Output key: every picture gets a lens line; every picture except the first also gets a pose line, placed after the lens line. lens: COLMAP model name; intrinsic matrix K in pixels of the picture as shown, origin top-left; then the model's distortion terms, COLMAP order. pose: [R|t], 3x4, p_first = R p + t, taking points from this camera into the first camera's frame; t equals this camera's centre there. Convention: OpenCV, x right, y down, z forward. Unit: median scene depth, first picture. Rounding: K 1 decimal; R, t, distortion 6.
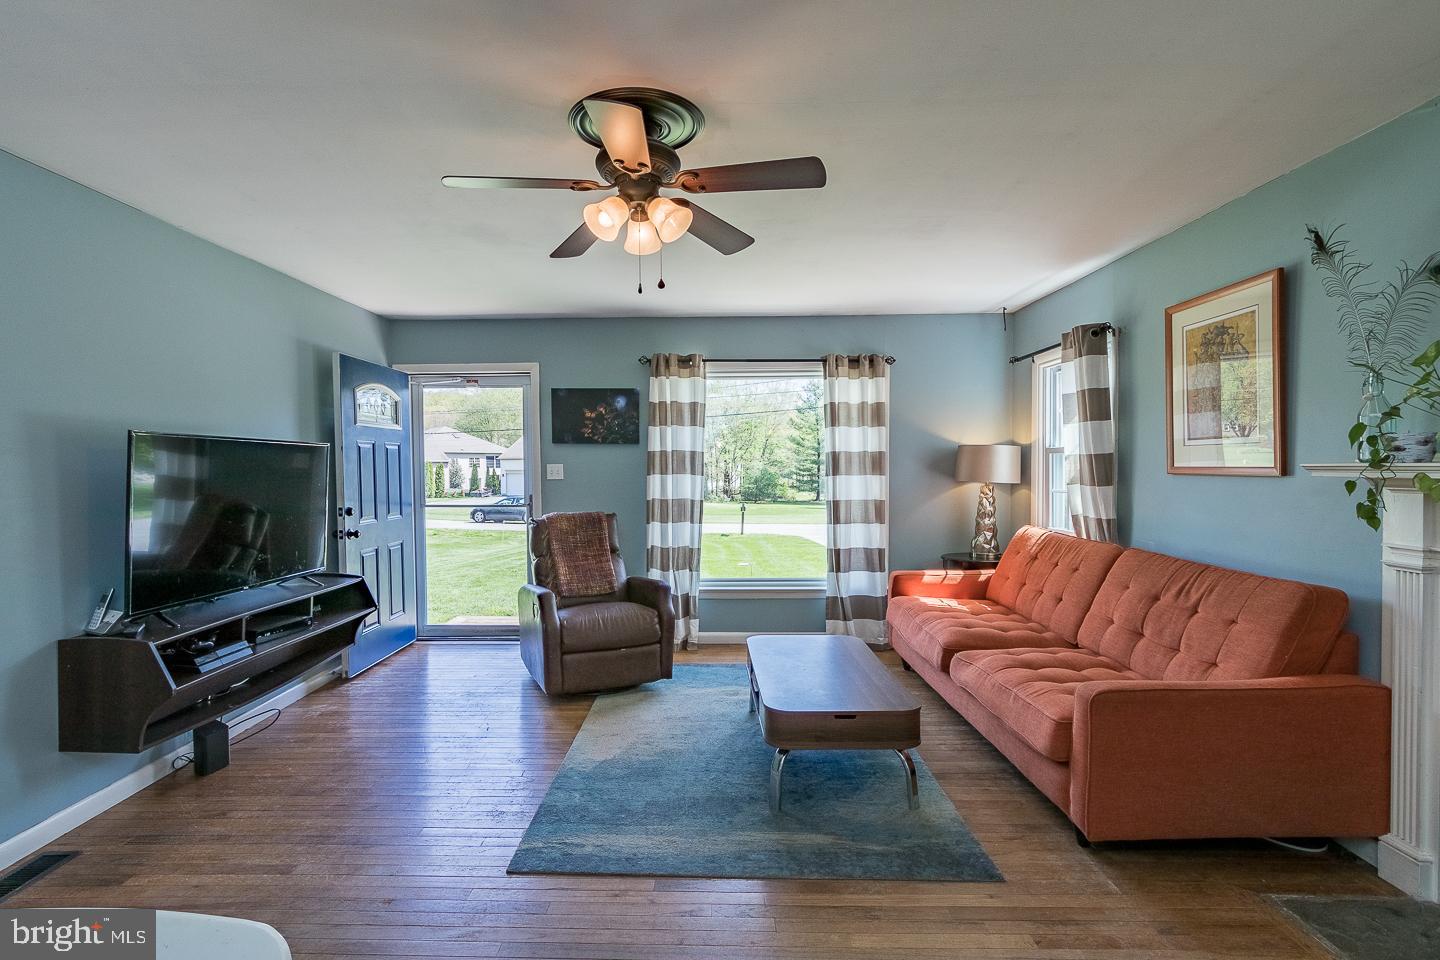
lens RADIAL K [[696.0, 0, 719.2], [0, 696.0, 484.5], [0, 0, 1]] dist [0.006972, 0.000129]
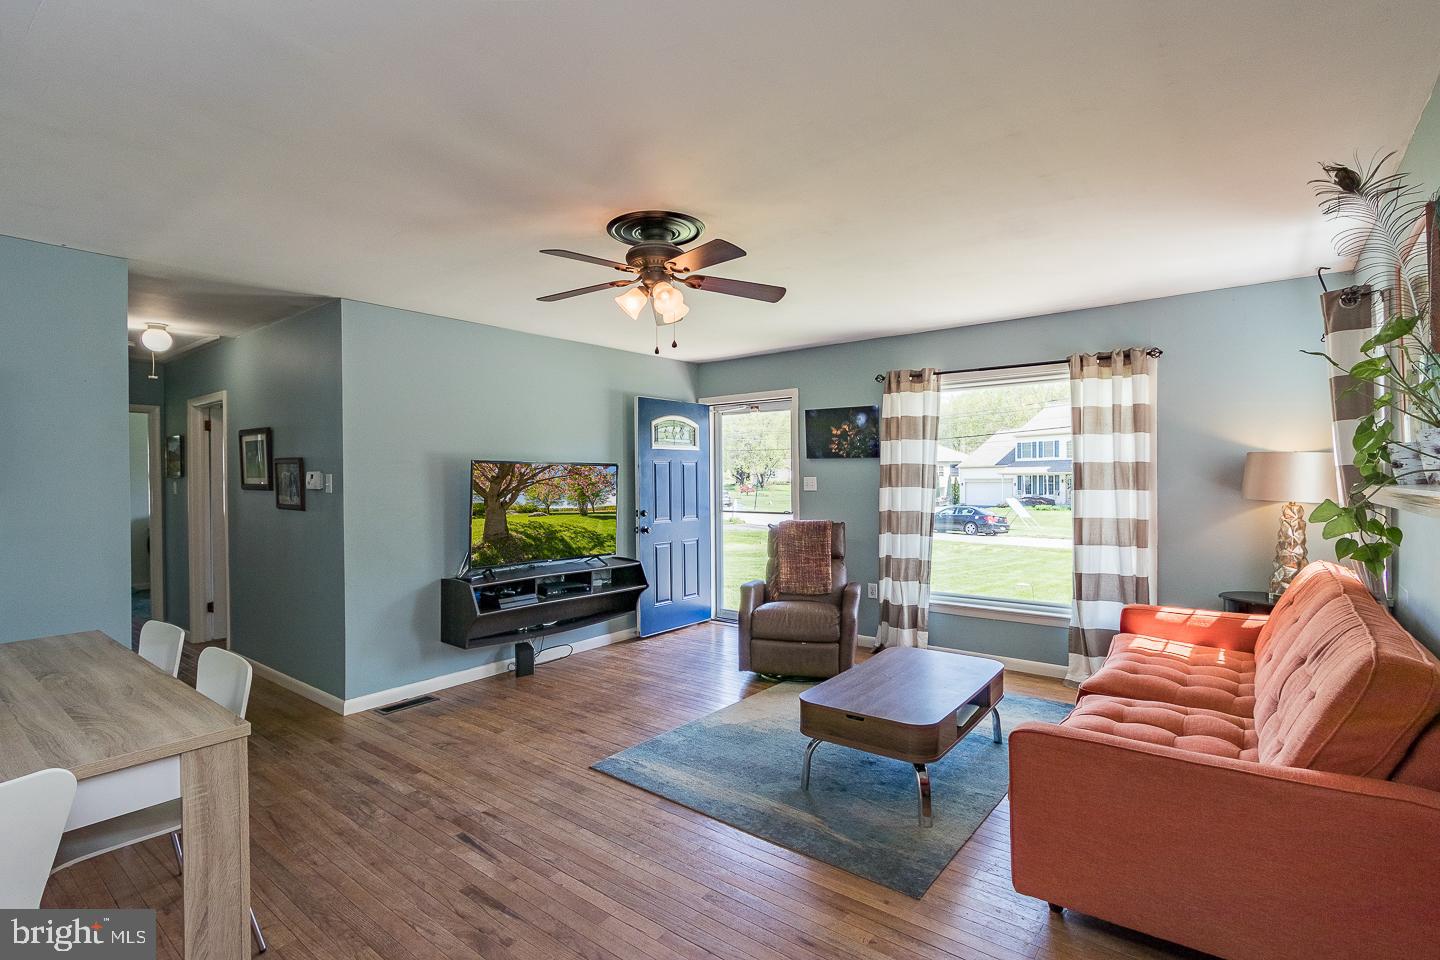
lens RADIAL K [[696.0, 0, 705.8], [0, 696.0, 480.2], [0, 0, 1]] dist [0.006972, 0.000129]
pose [[0.790791, 0.001510, -0.612085, 0.388730], [-0.013242, 0.999805, -0.014641, -0.006451], [0.611943, 0.019684, 0.790657, 0.007233]]
